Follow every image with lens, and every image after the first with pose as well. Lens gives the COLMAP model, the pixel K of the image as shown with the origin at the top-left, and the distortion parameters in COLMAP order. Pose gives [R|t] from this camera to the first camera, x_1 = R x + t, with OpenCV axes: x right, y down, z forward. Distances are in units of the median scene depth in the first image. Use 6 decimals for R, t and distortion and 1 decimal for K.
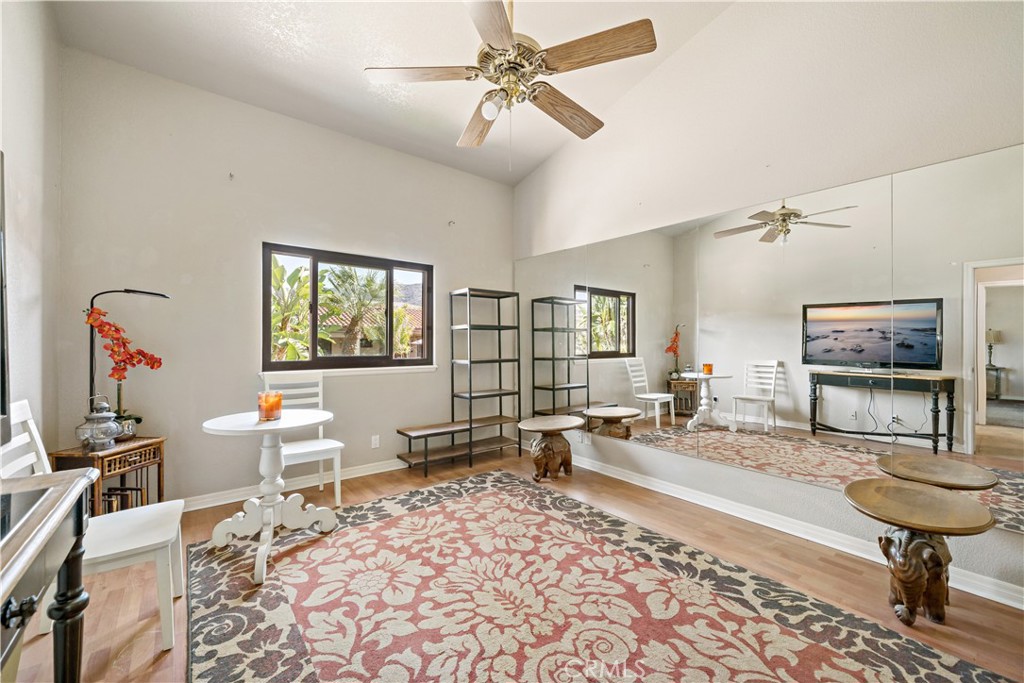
lens RADIAL K [[405.7, 0, 509.3], [0, 405.7, 341.9], [0, 0, 1]] dist [-0.001260, 0.000047]
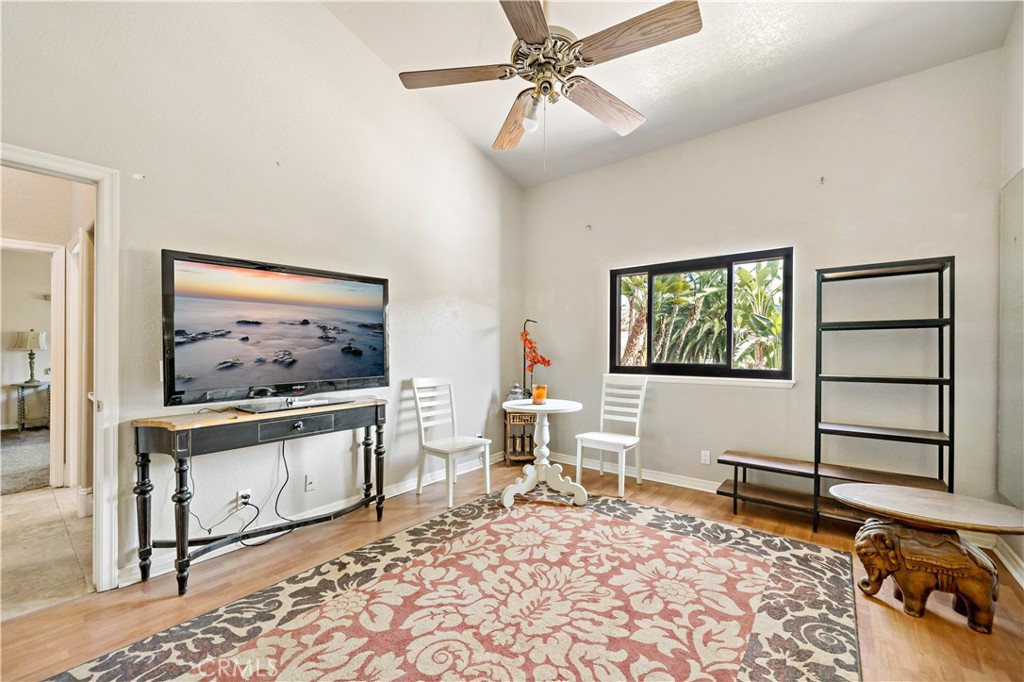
lens RADIAL K [[405.7, 0, 509.3], [0, 405.7, 341.4], [0, 0, 1]] dist [-0.001260, 0.000047]
pose [[0.224344, -0.023732, -0.974221, 0.645658], [0.000773, 0.999707, -0.024175, 0.005933], [0.974510, 0.004670, 0.224297, 0.481148]]
